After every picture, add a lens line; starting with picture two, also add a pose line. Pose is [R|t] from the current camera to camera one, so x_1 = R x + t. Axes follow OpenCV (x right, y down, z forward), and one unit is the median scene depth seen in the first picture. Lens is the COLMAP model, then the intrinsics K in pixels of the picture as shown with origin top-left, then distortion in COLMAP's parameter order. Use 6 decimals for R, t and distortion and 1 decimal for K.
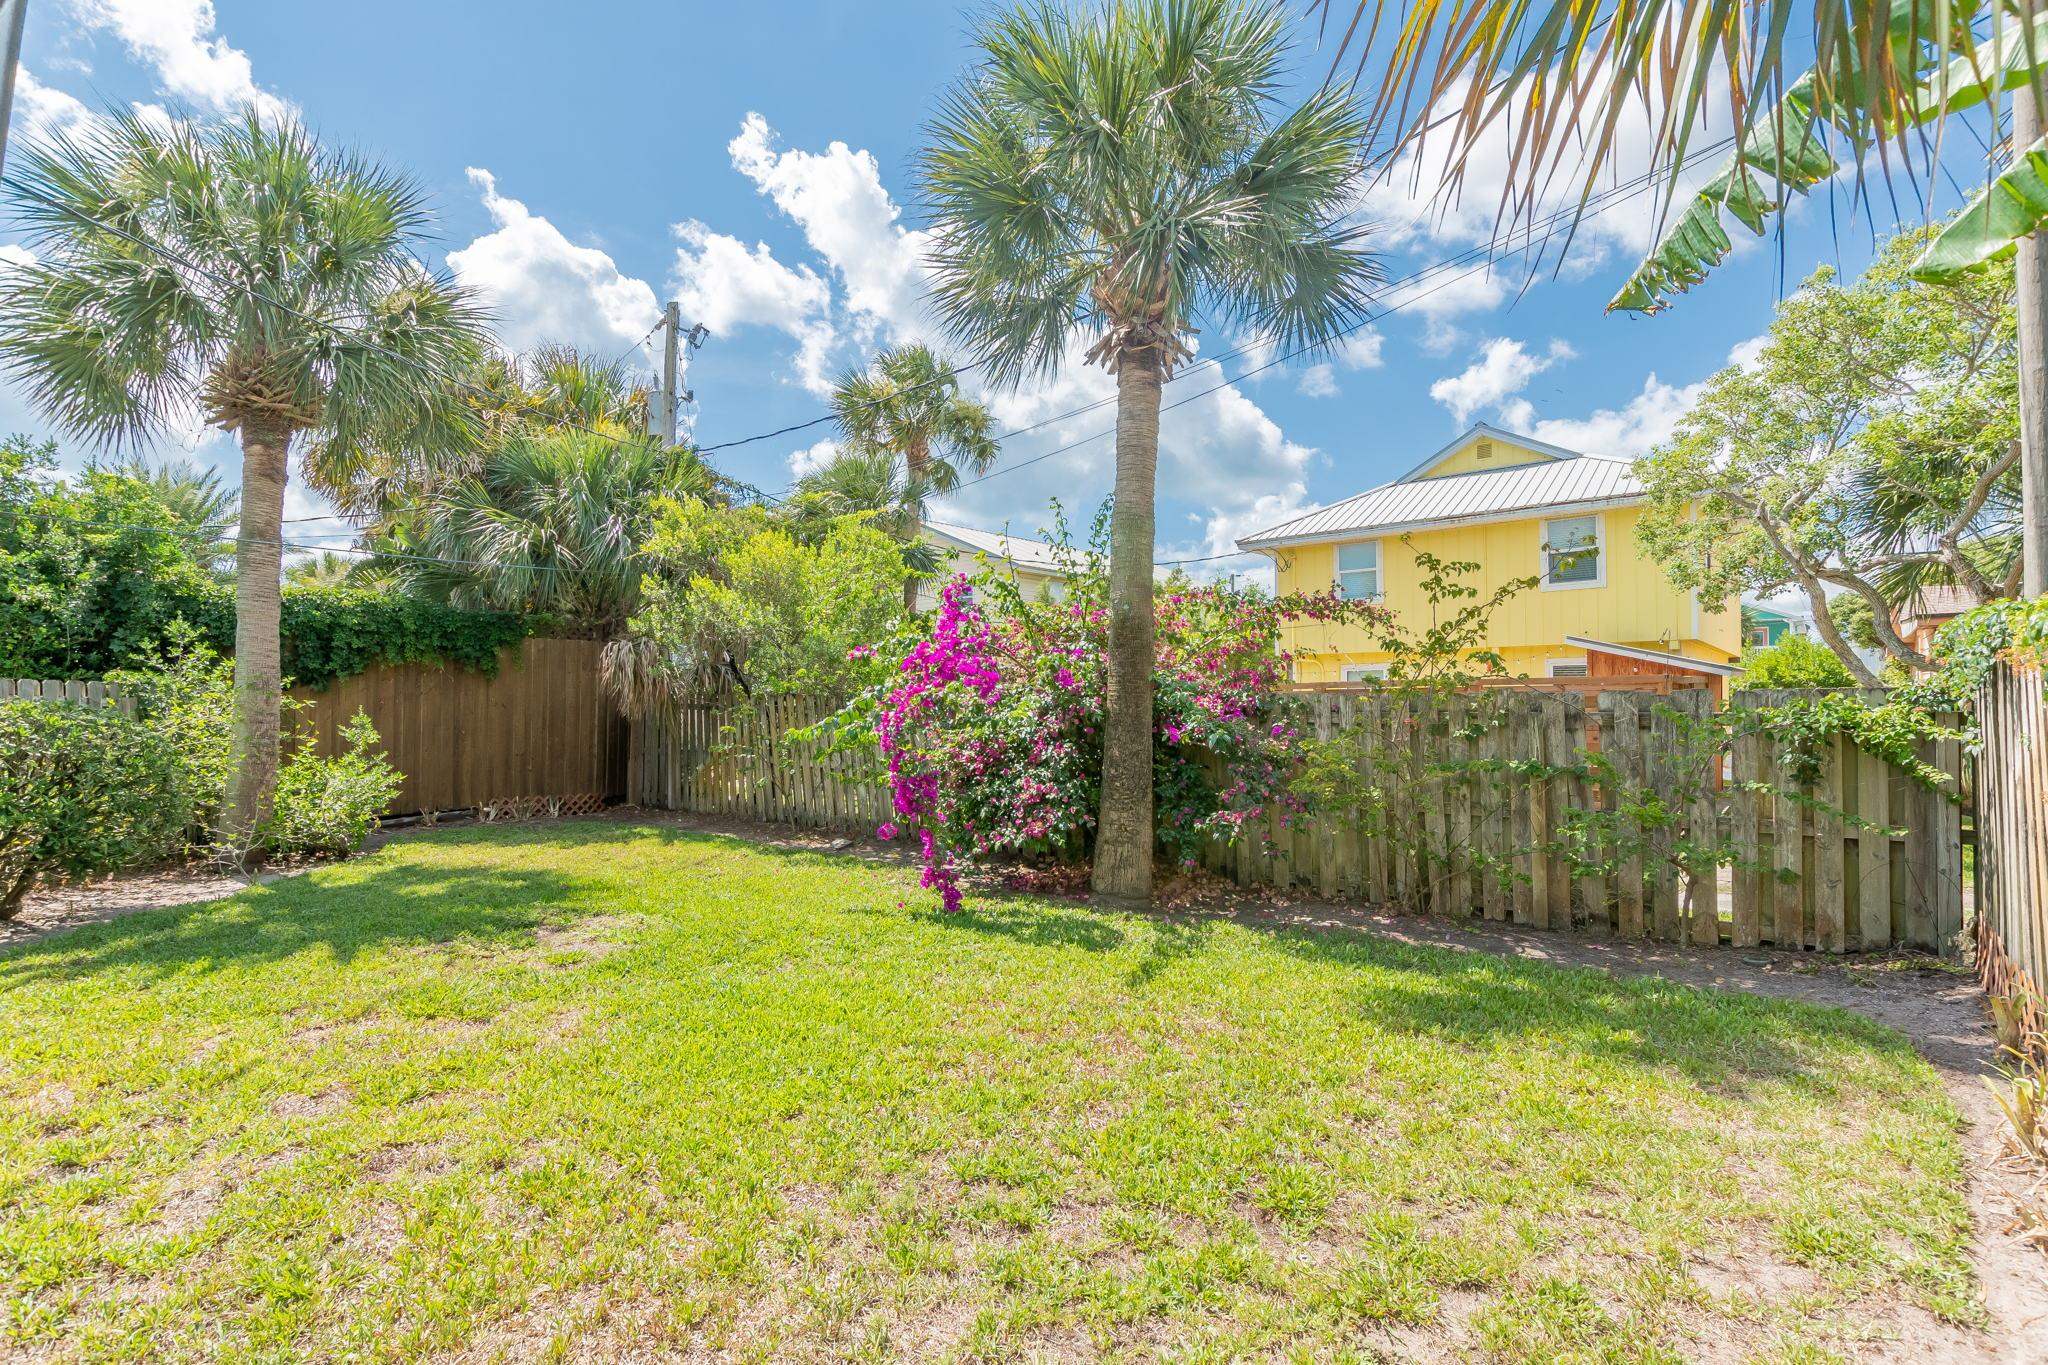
lens RADIAL K [[933.3, 0, 1024.0], [0, 933.3, 682.5], [0, 0, 1]] dist [0.000224, -0.000320]
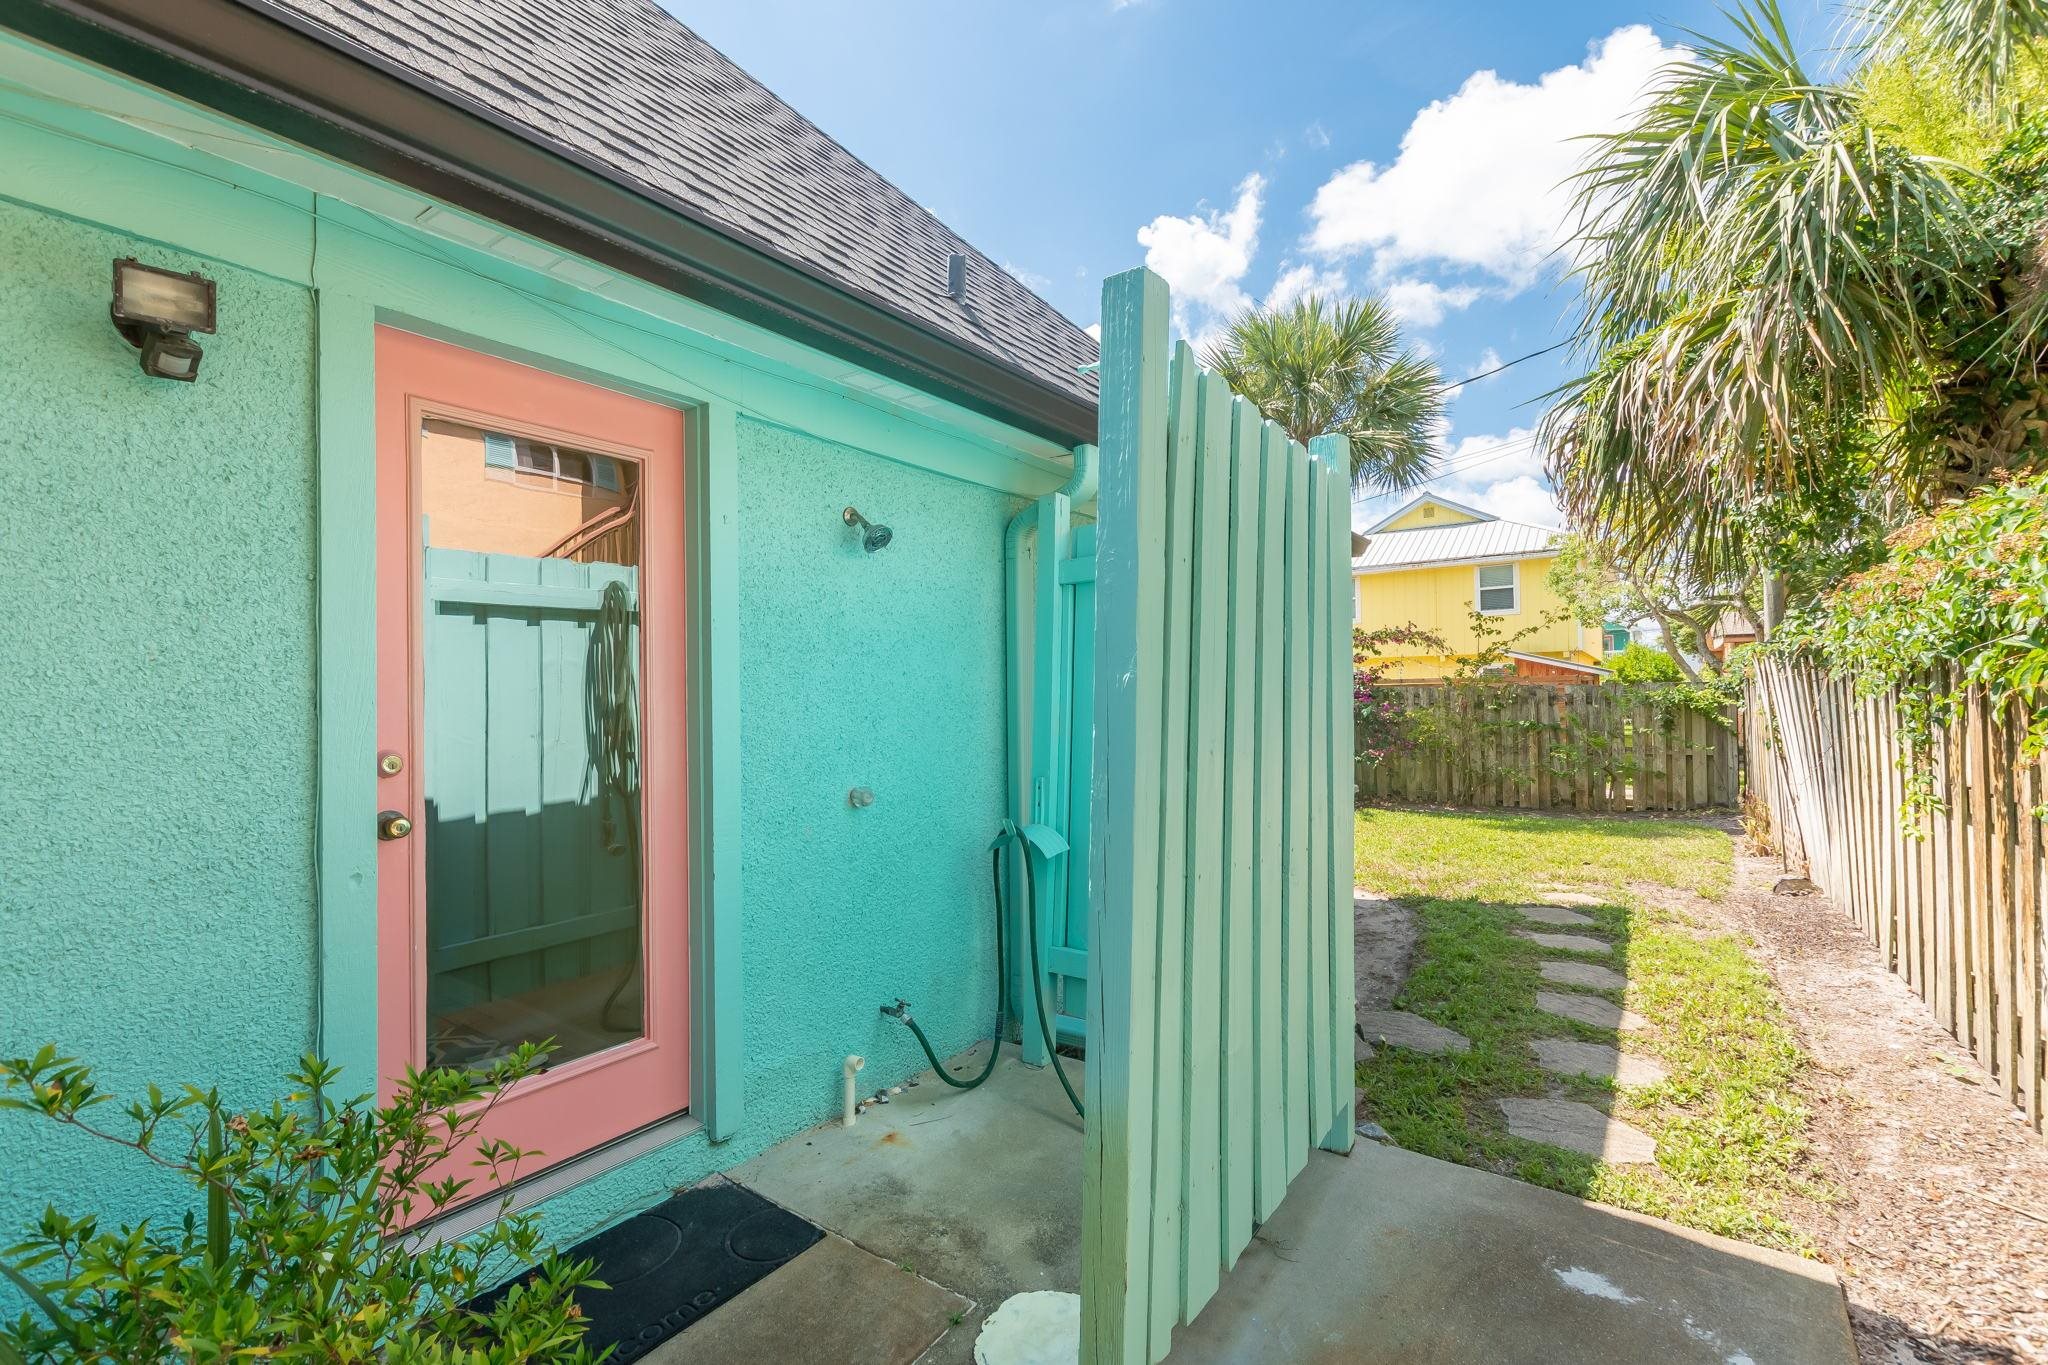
lens RADIAL K [[903.1, 0, 1024.0], [0, 903.1, 682.5], [0, 0, 1]] dist [0.029896, 0.000001]
pose [[0.994026, -0.004065, 0.109071, -0.697831], [0.004128, 0.999991, -0.000354, 0.001663], [-0.109068, 0.000802, 0.994034, -0.750554]]
